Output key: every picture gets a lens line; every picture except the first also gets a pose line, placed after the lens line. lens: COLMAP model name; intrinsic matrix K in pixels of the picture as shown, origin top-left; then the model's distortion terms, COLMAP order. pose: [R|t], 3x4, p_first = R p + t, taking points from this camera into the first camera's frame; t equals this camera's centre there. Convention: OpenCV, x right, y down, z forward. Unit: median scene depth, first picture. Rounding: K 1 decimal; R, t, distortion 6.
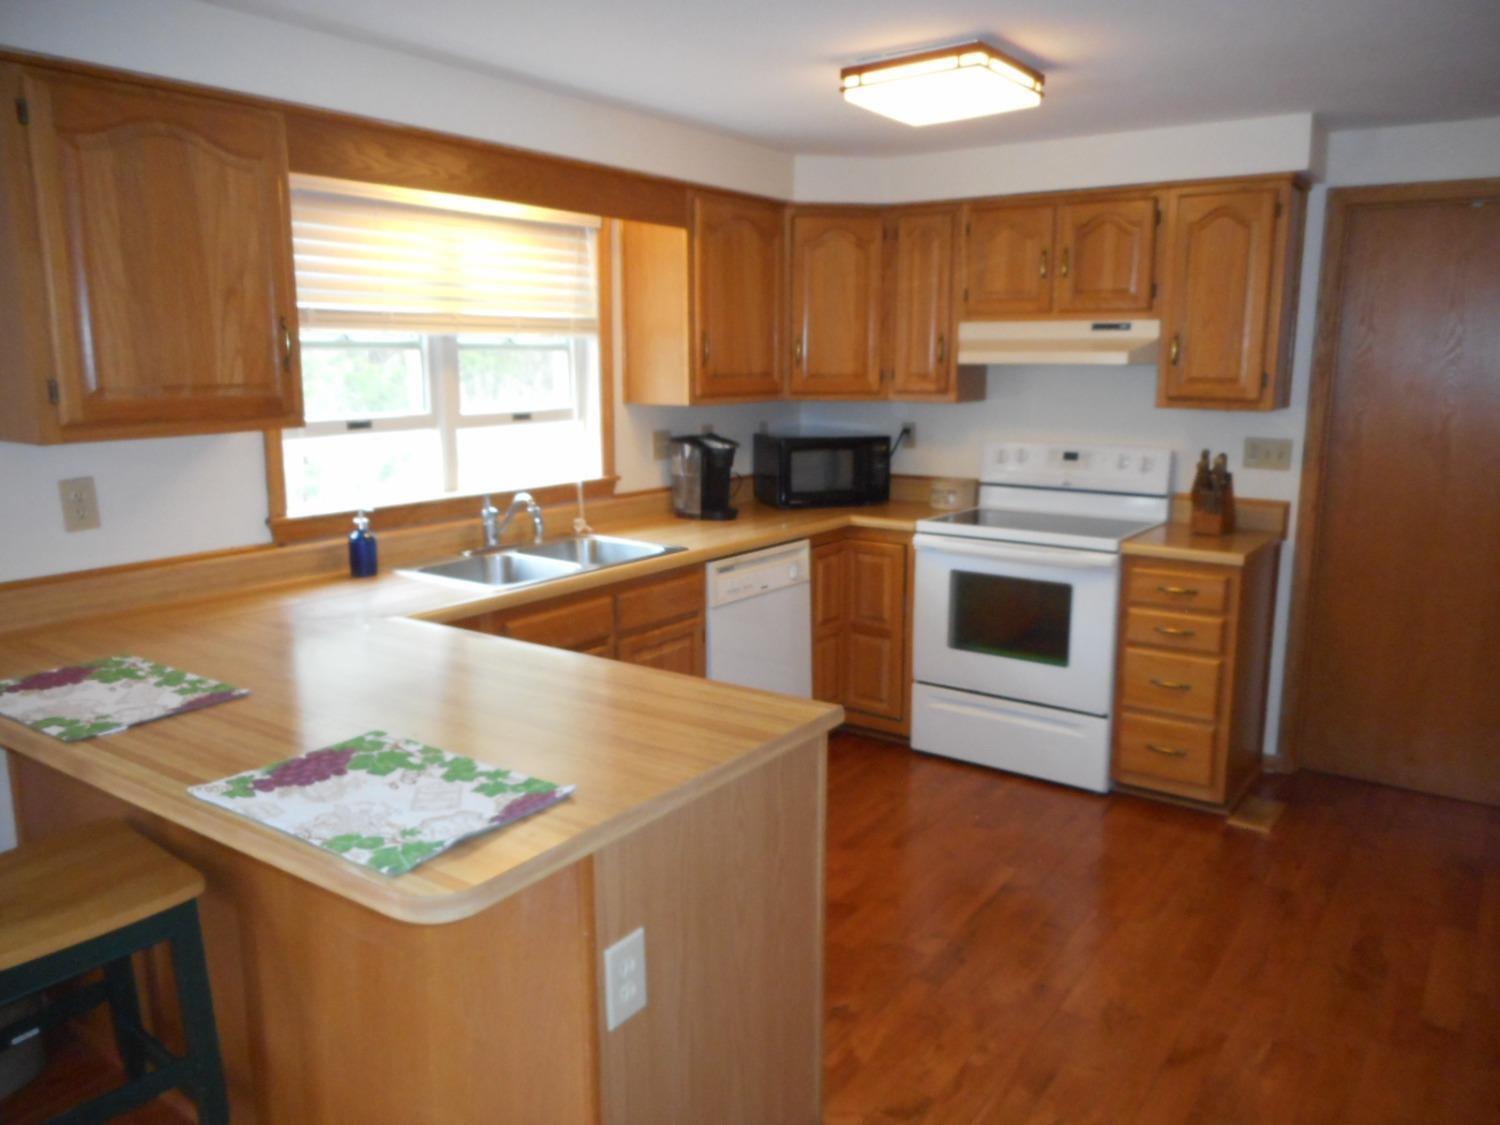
lens RADIAL K [[1151.4, 0, 750.0], [0, 1151.4, 562.5], [0, 0, 1]] dist [0.001949, 0.005250]
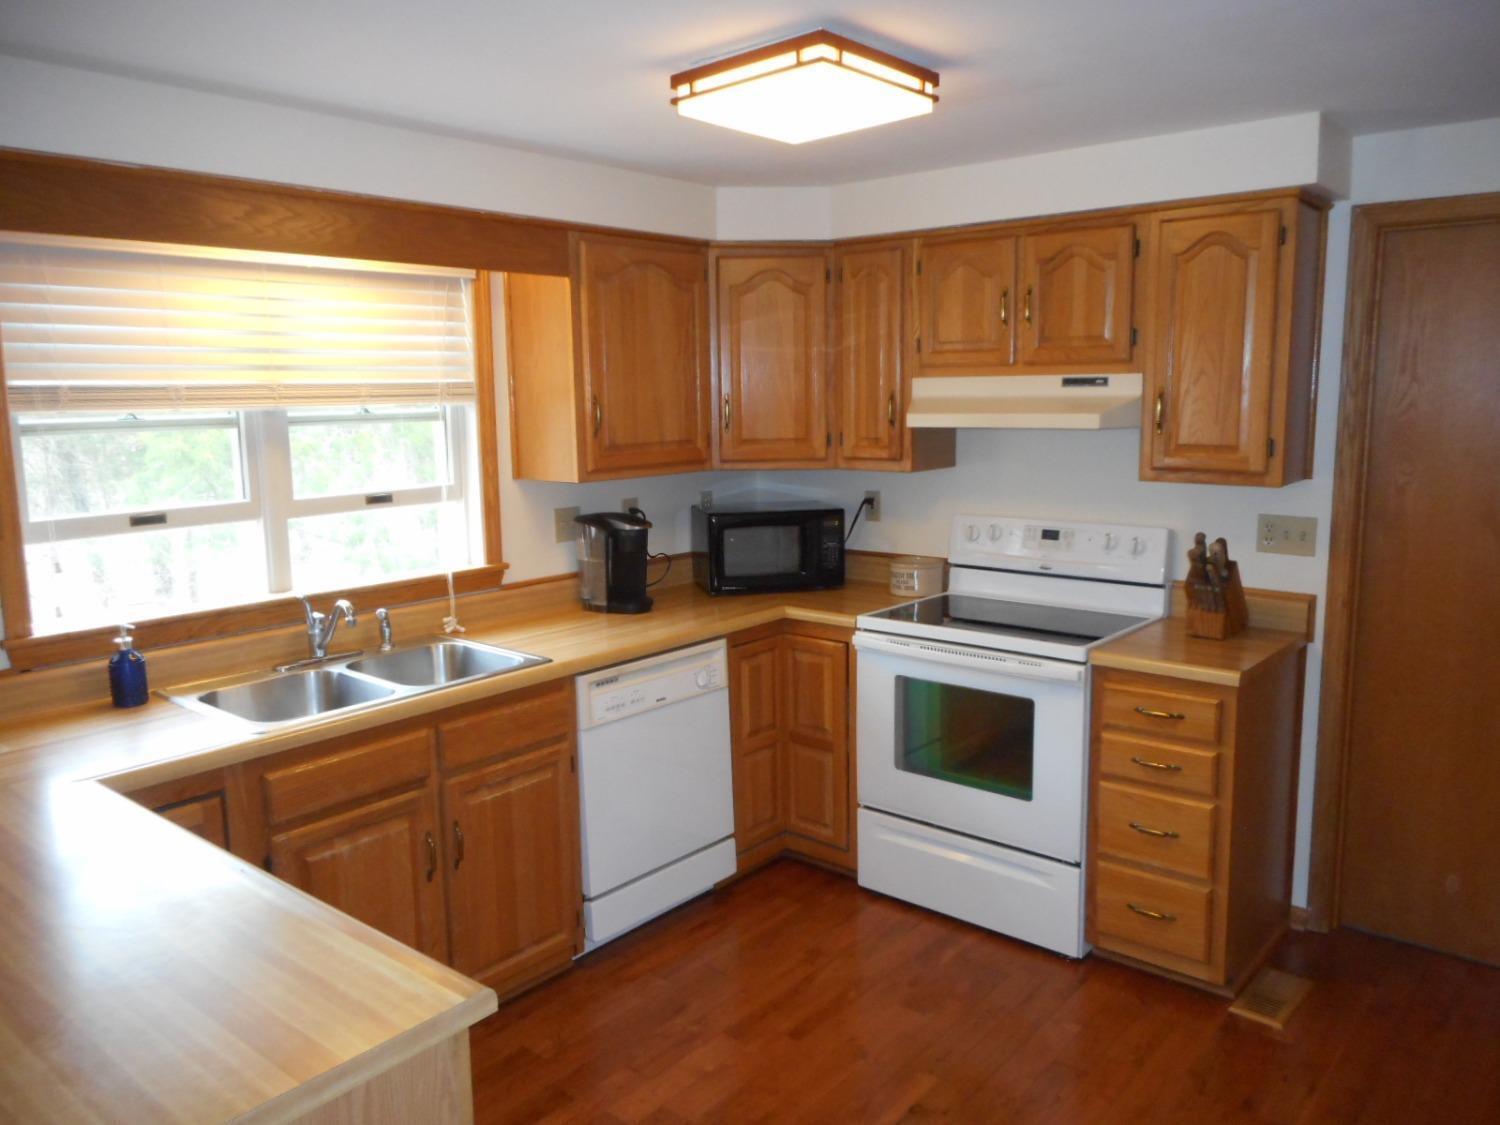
lens RADIAL K [[1147.0, 0, 750.0], [0, 1147.0, 562.5], [0, 0, 1]] dist [-0.001570, -0.000727]
pose [[0.995914, -0.004136, -0.090212, 0.151405], [0.001593, 0.999600, -0.028250, -0.054241], [0.090293, 0.027991, 0.995522, 0.172959]]
